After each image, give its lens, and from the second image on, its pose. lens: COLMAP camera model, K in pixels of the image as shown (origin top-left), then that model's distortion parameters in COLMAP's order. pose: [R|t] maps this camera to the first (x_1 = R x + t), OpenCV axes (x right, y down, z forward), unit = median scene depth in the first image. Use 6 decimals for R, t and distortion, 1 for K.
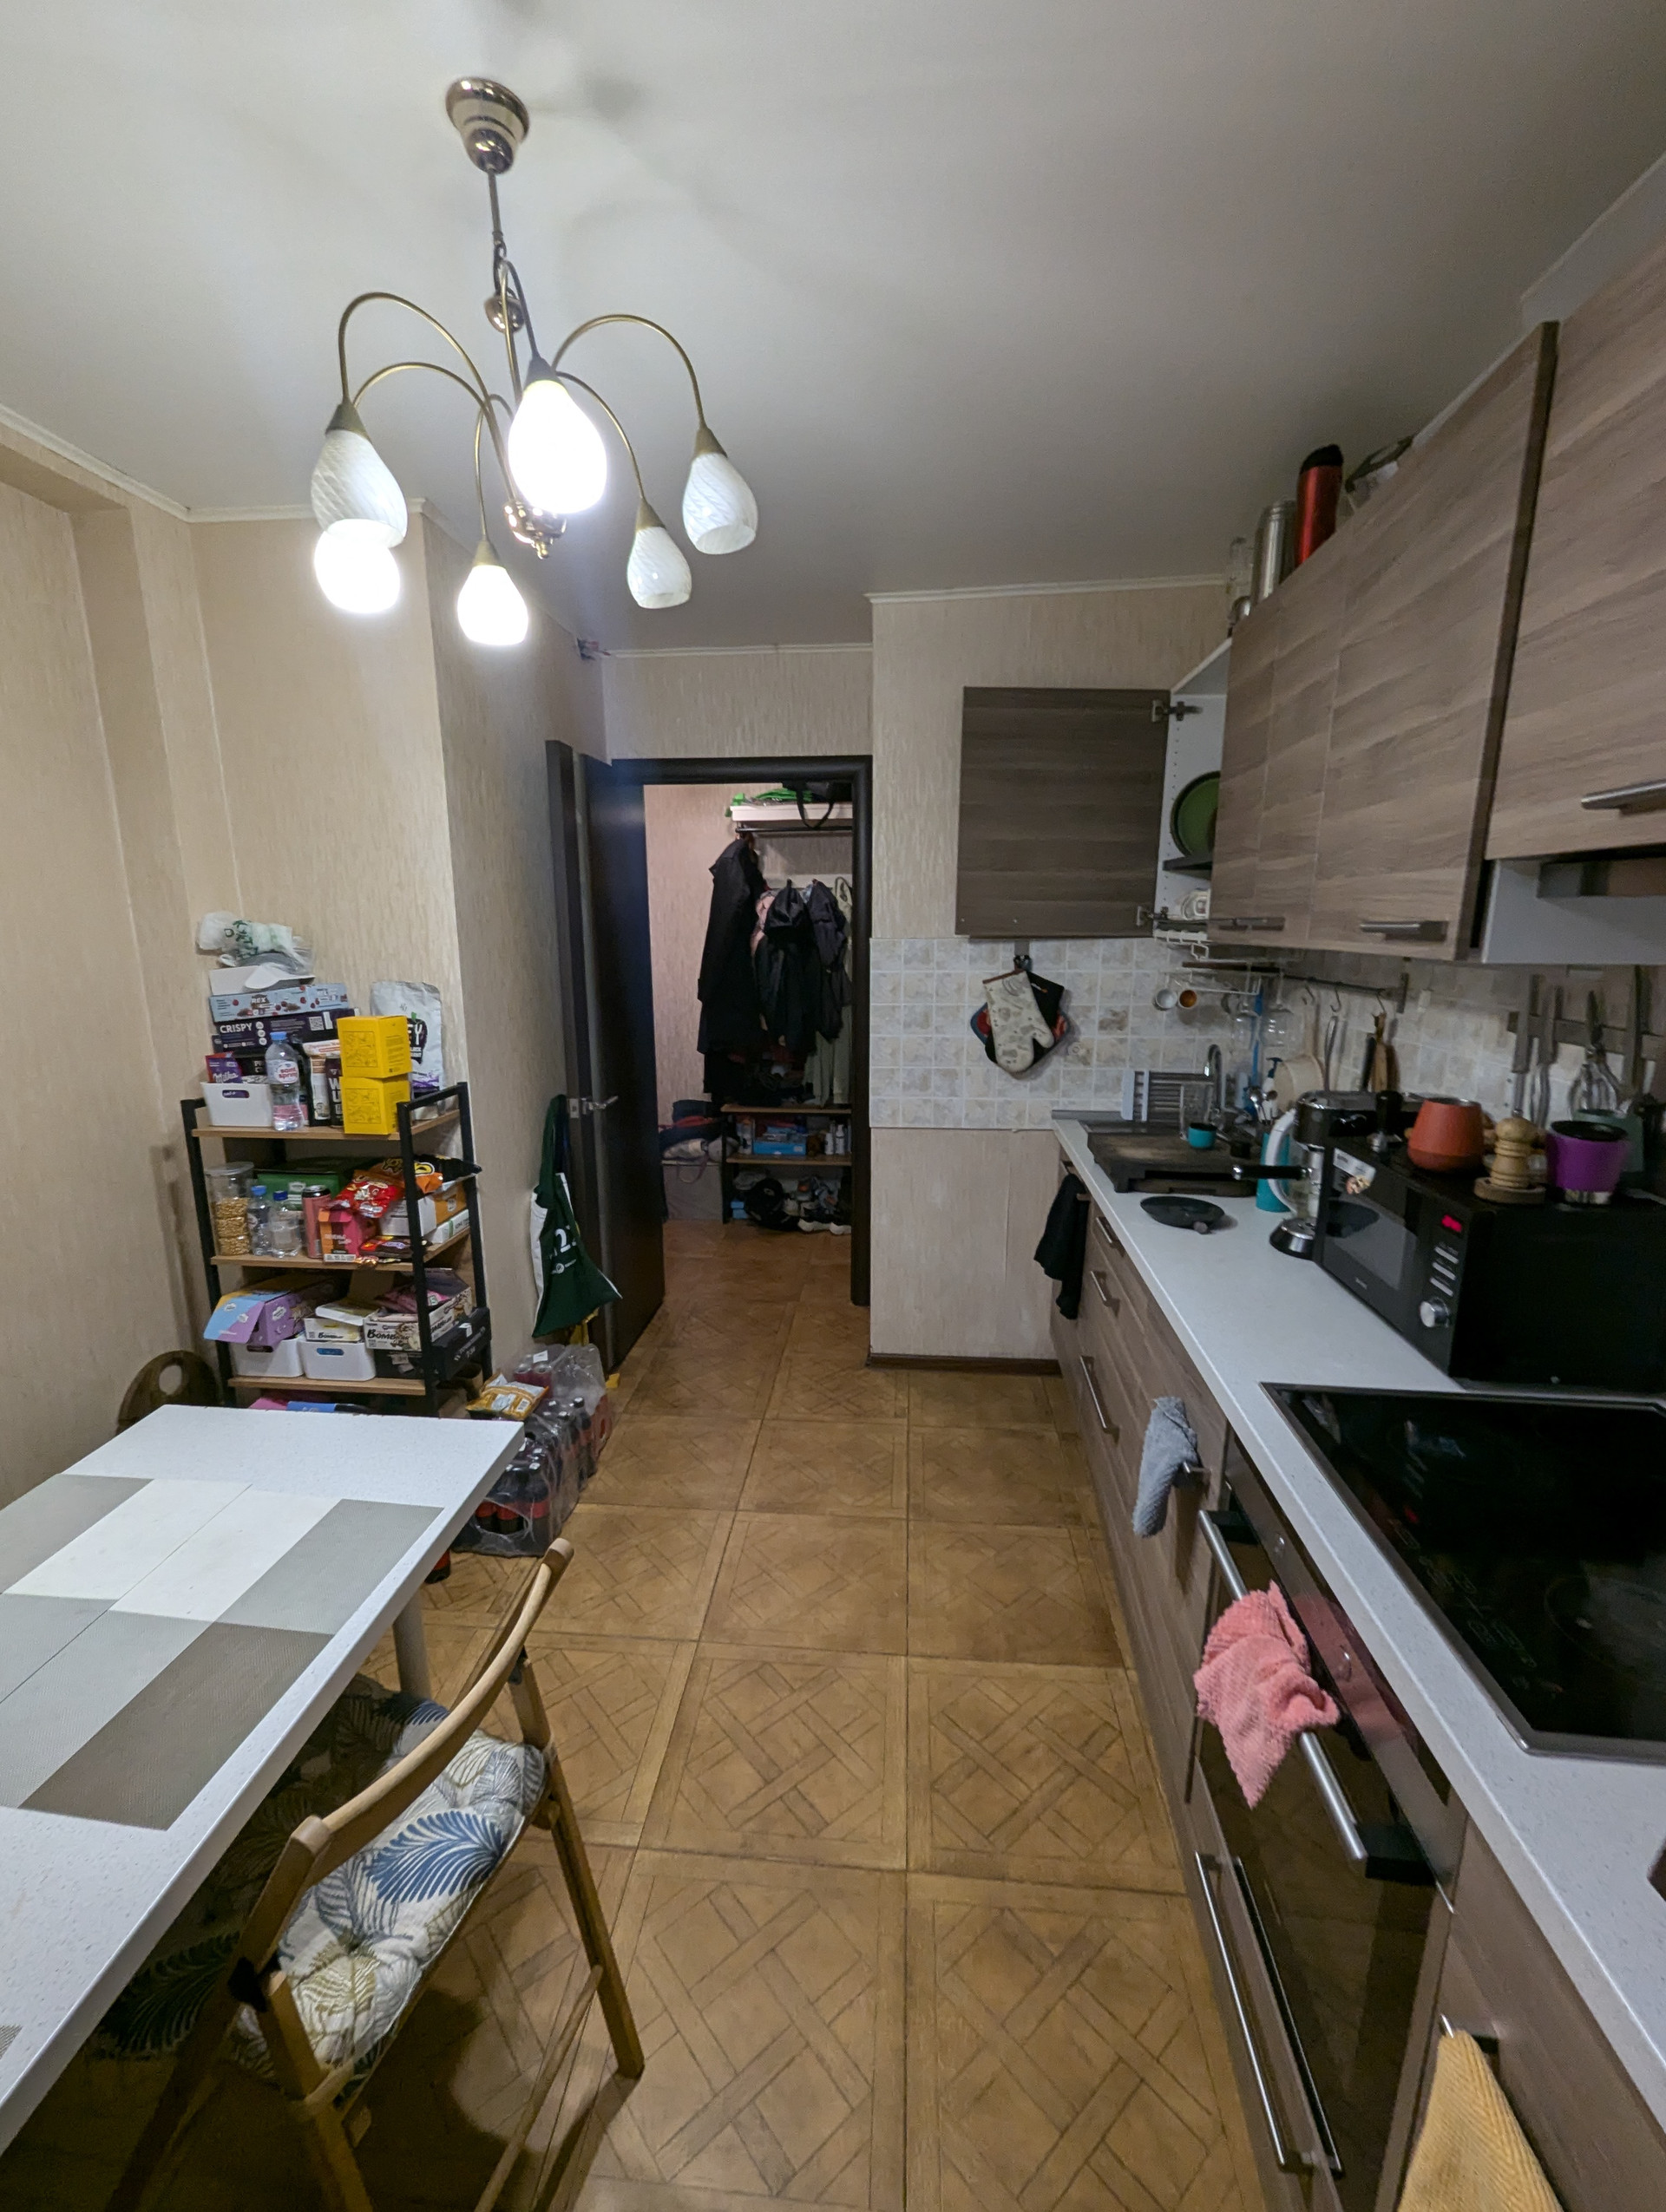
lens RADIAL K [[913.8, 0, 826.1], [0, 913.8, 1108.8], [0, 0, 1]] dist [-0.000807, 0.000138]
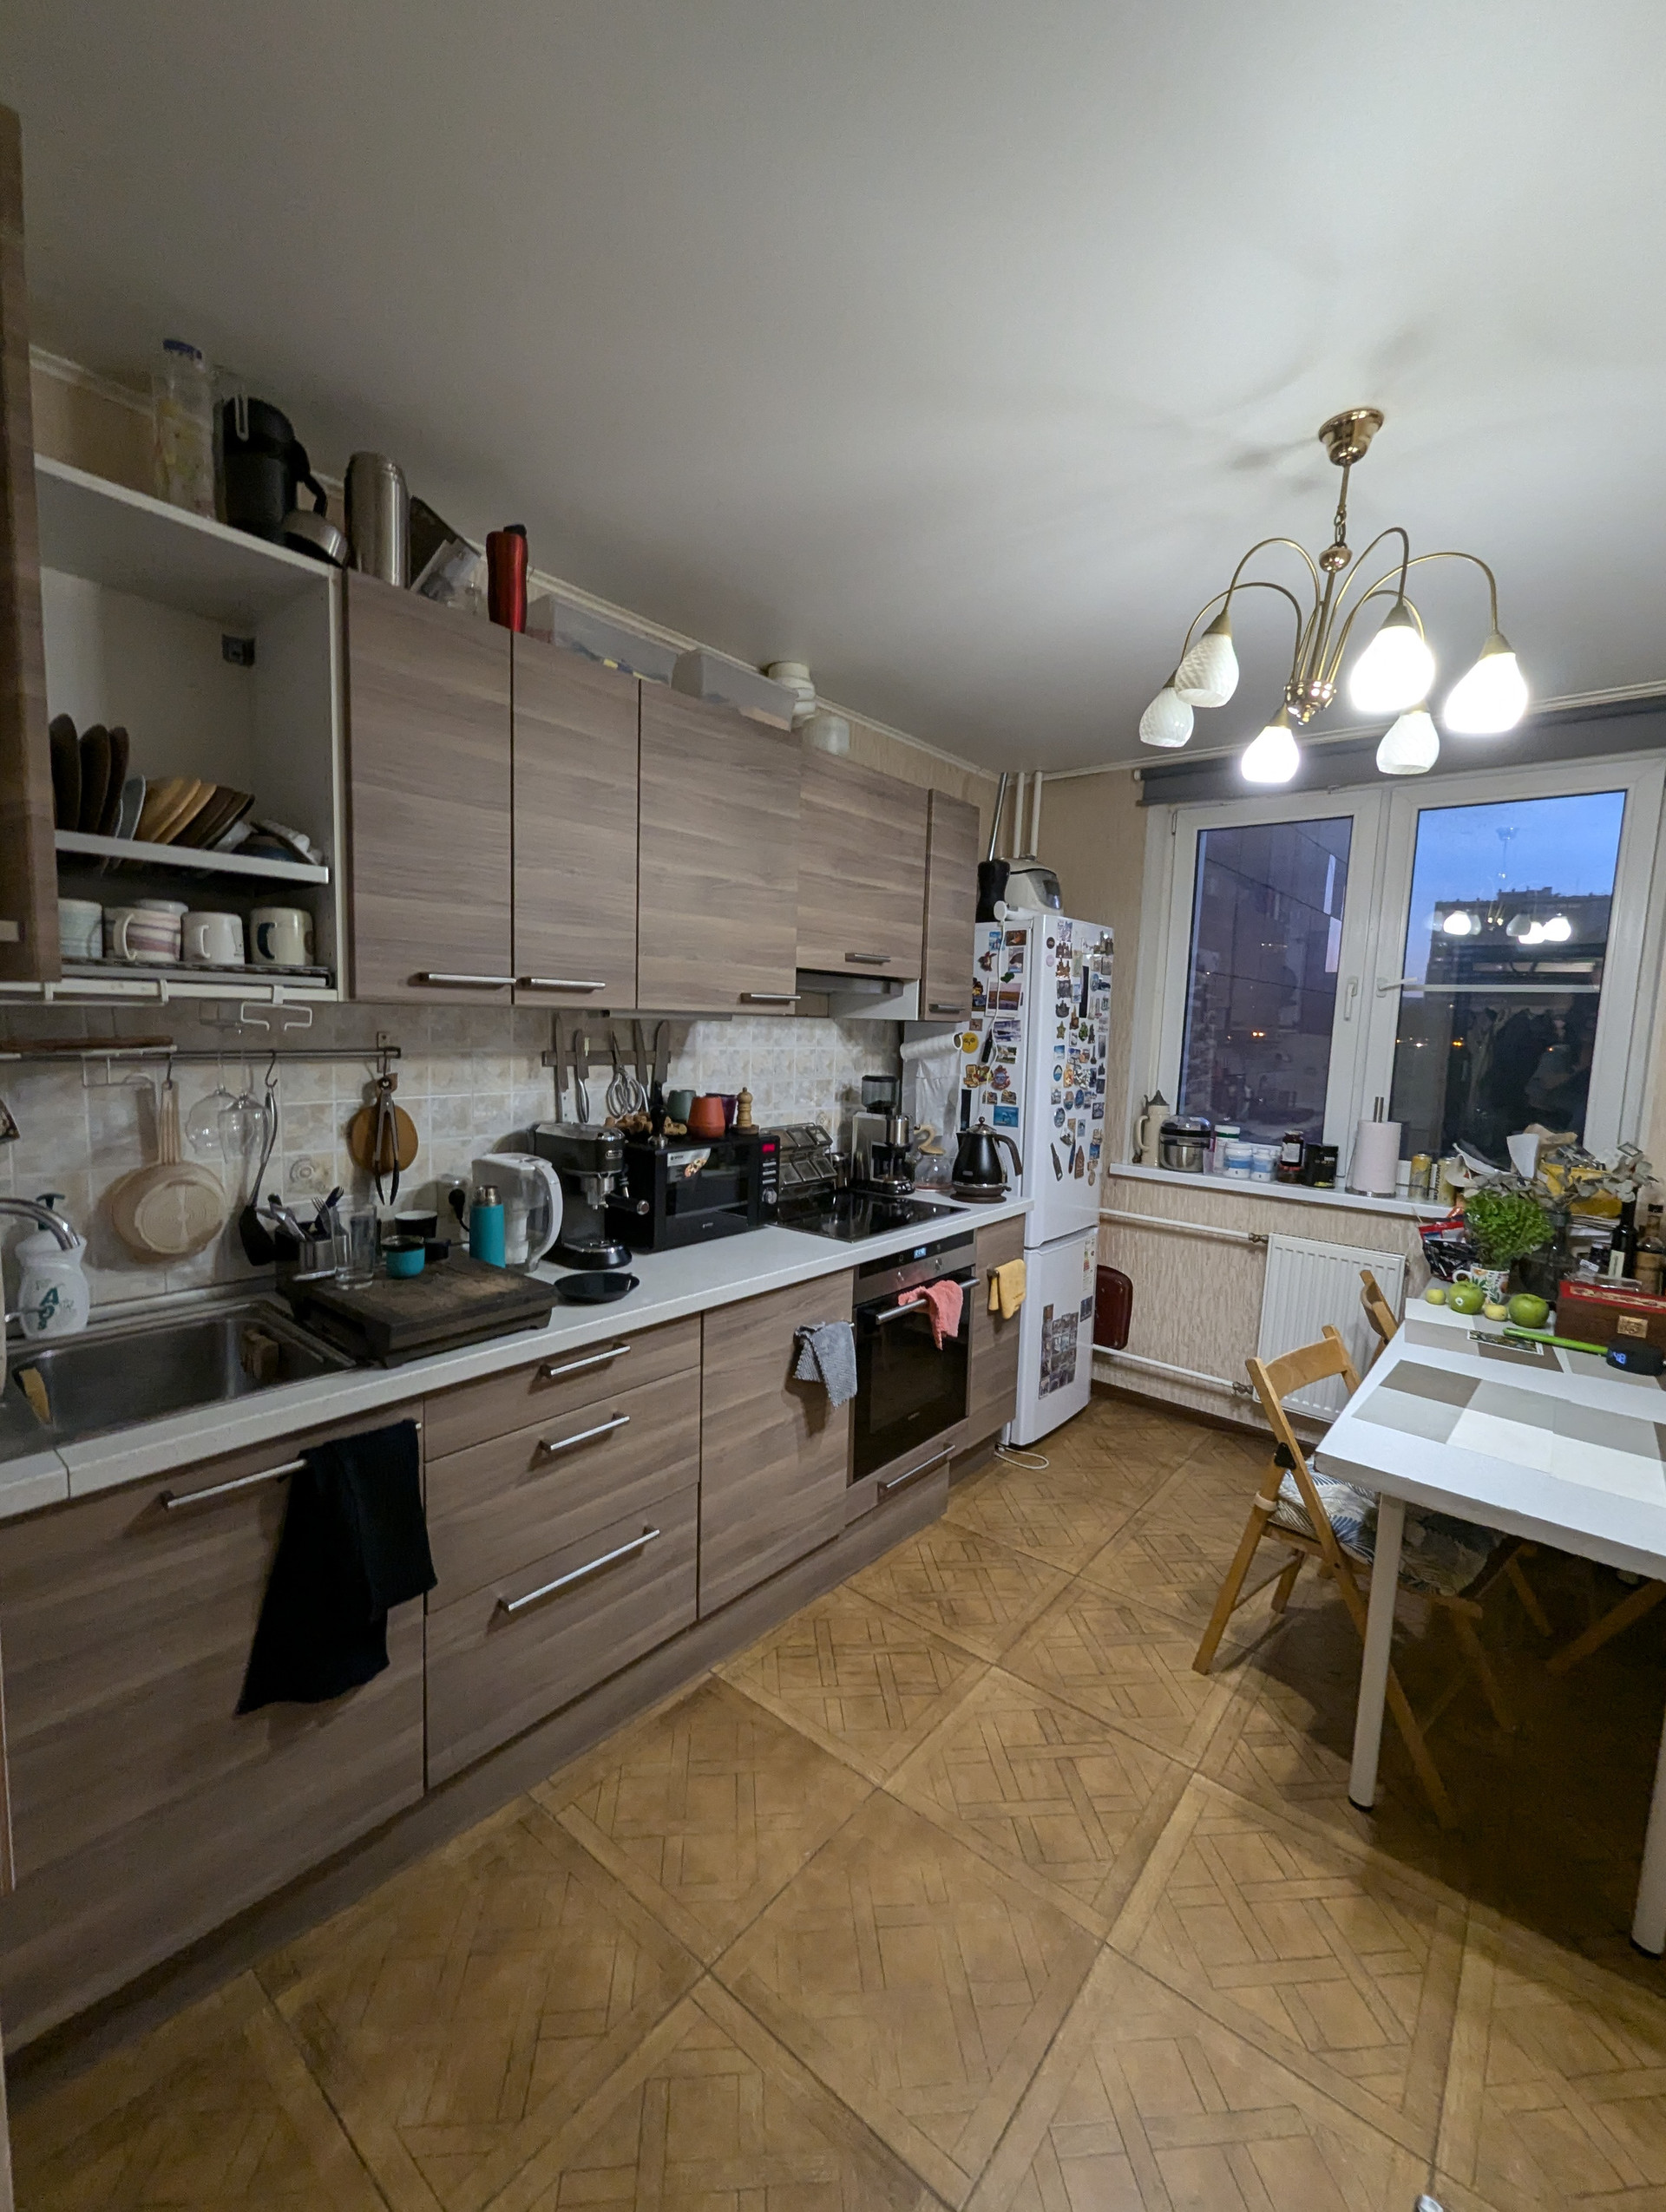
lens RADIAL K [[913.8, 0, 826.1], [0, 913.8, 1108.8], [0, 0, 1]] dist [-0.000807, 0.000138]
pose [[-0.823912, -0.083605, 0.560516, -0.376360], [0.084542, 0.959859, 0.267440, -0.348754], [-0.560376, 0.267734, -0.783771, 1.825681]]
